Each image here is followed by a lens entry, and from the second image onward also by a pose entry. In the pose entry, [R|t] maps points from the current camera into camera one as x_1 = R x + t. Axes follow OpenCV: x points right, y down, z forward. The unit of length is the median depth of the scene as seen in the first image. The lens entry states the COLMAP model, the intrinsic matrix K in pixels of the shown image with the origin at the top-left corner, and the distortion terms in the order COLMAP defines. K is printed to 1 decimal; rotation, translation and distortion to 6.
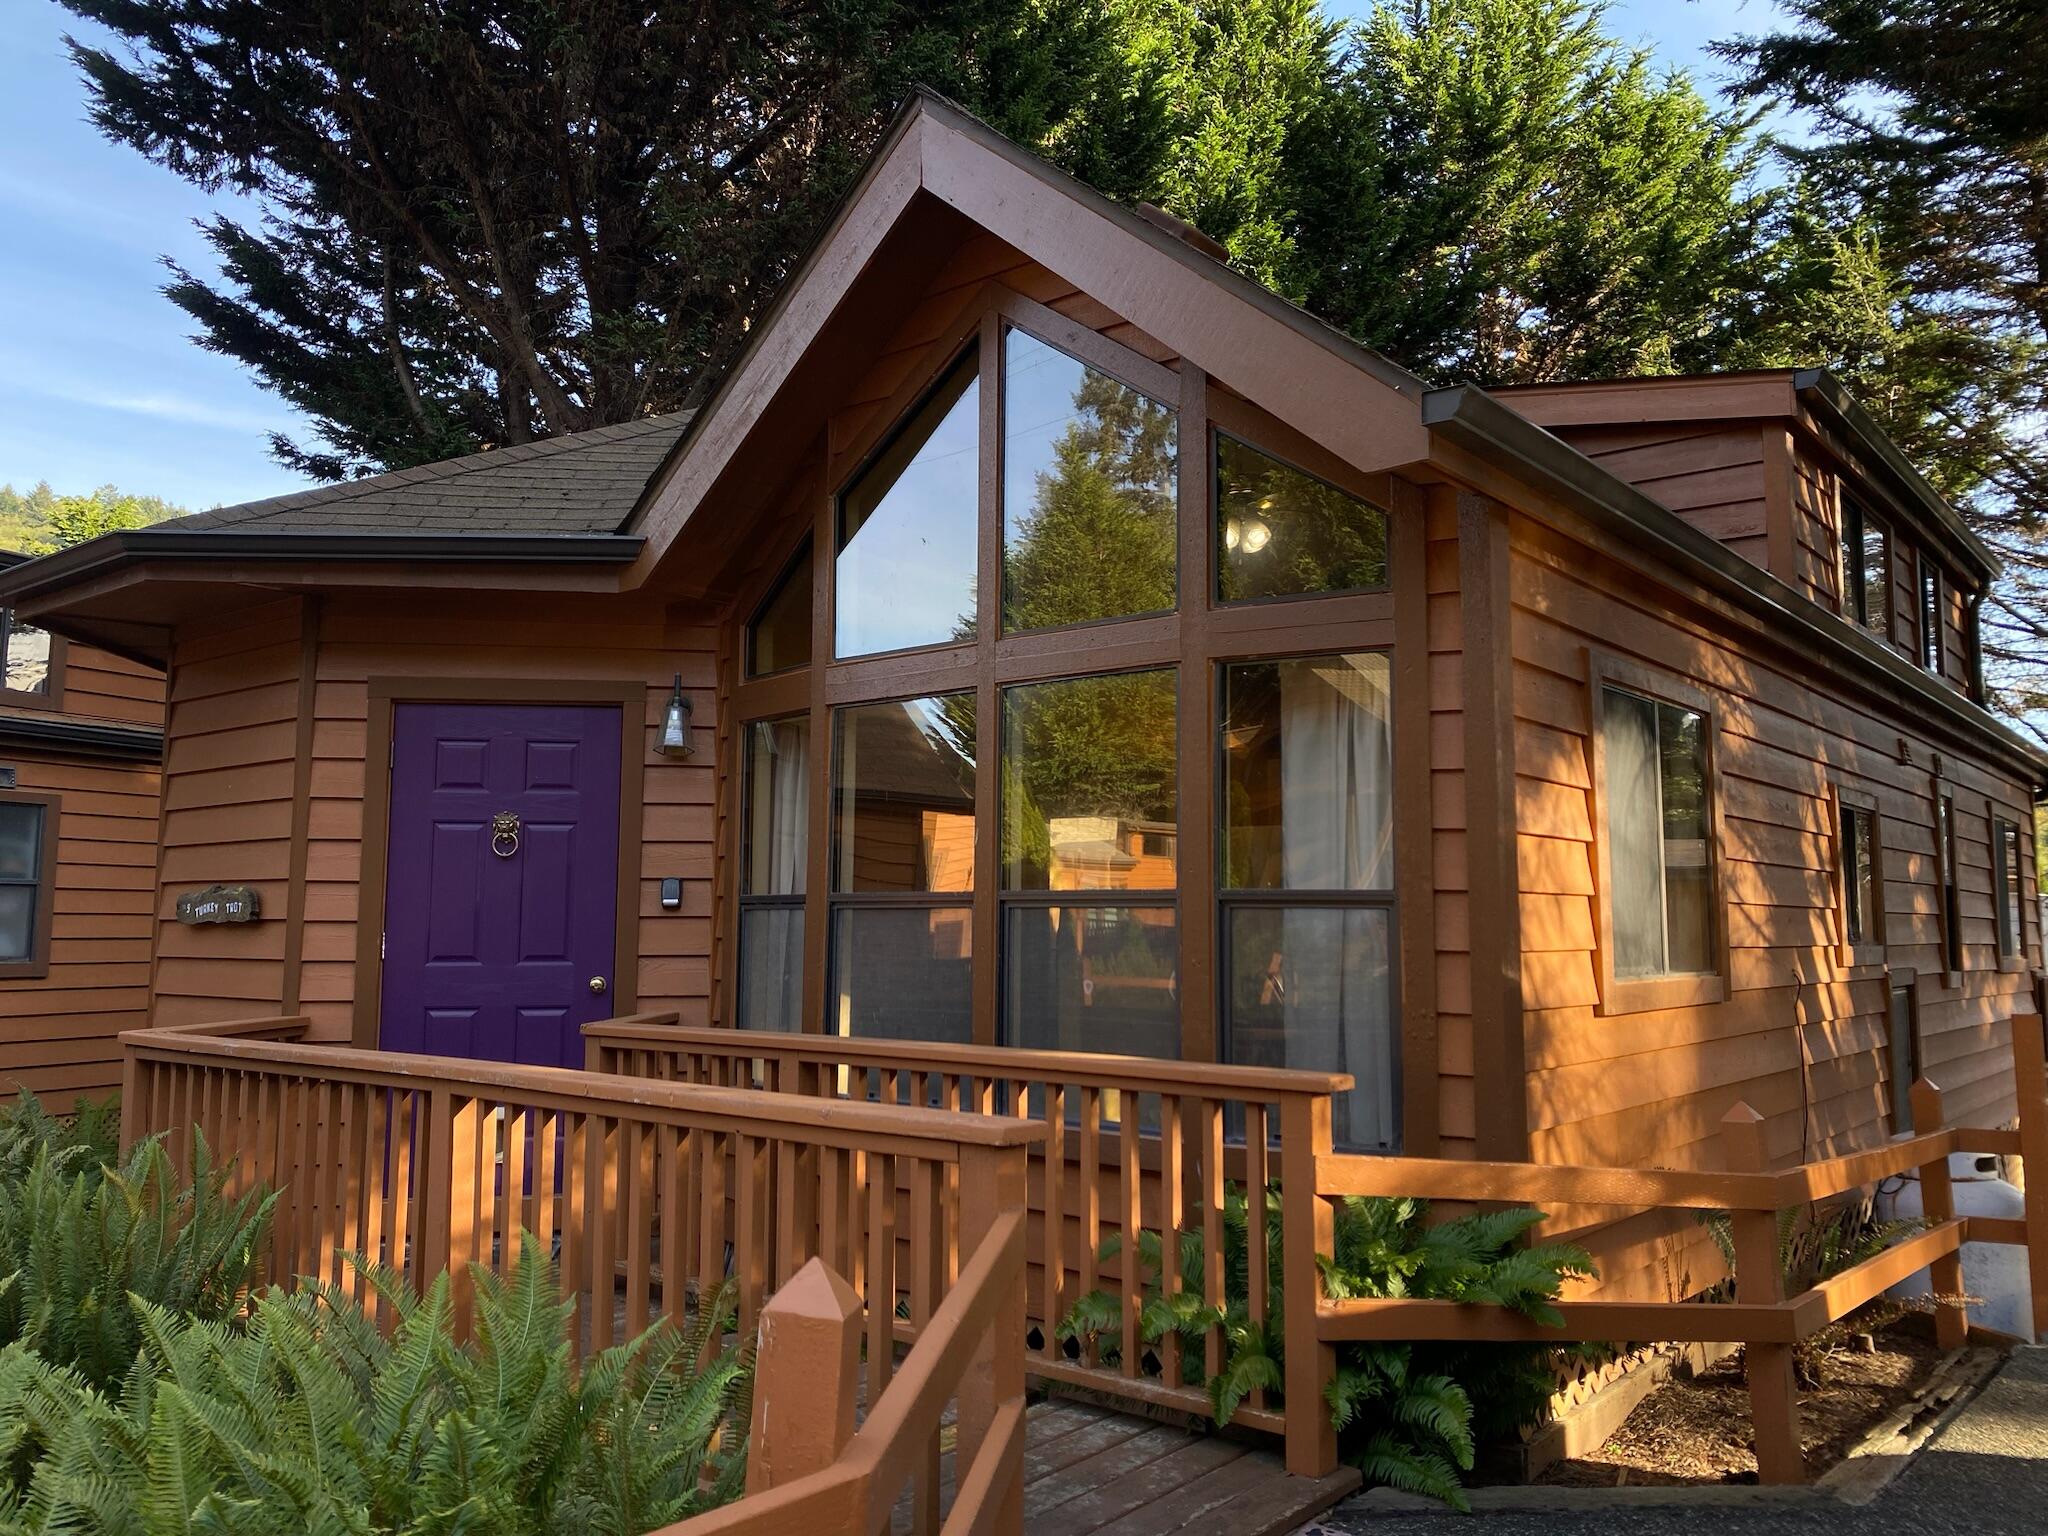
lens RADIAL K [[1572.0, 0, 1018.5], [0, 1572.0, 771.4], [0, 0, 1]] dist [0.060679, -0.095022]
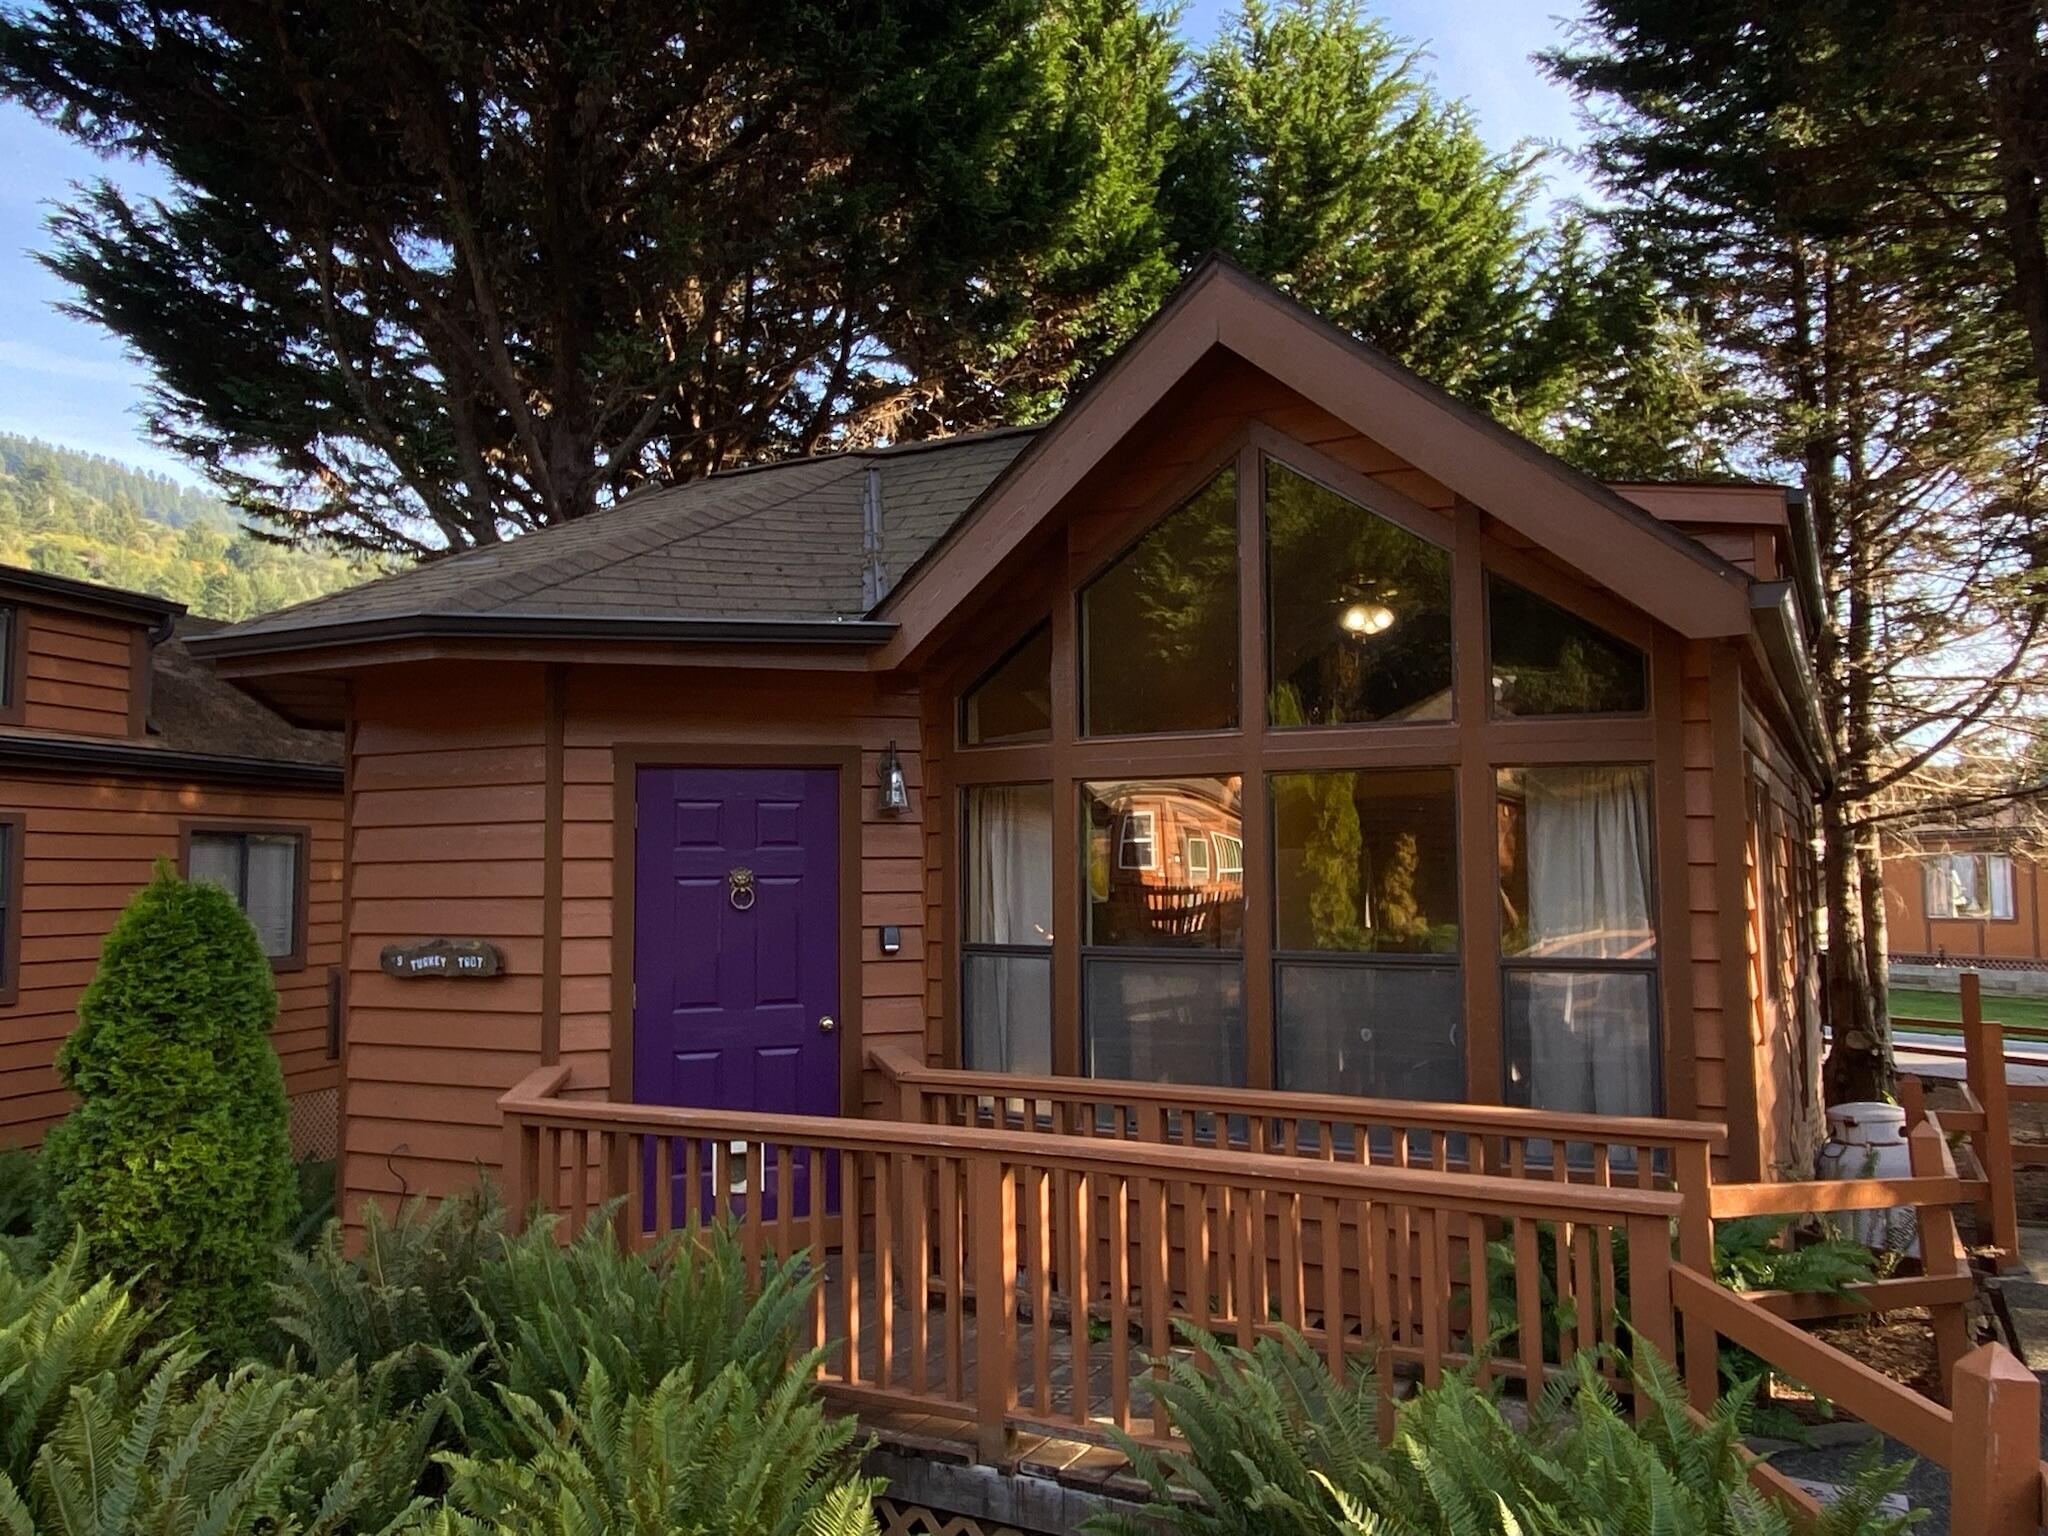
lens RADIAL K [[1559.1, 0, 1014.5], [0, 1559.1, 787.8], [0, 0, 1]] dist [0.096622, -0.147422]
pose [[0.980248, -0.000149, 0.197772, -0.345010], [-0.008198, 0.999110, 0.041386, -0.072892], [-0.197602, -0.042189, 0.979374, -0.076610]]
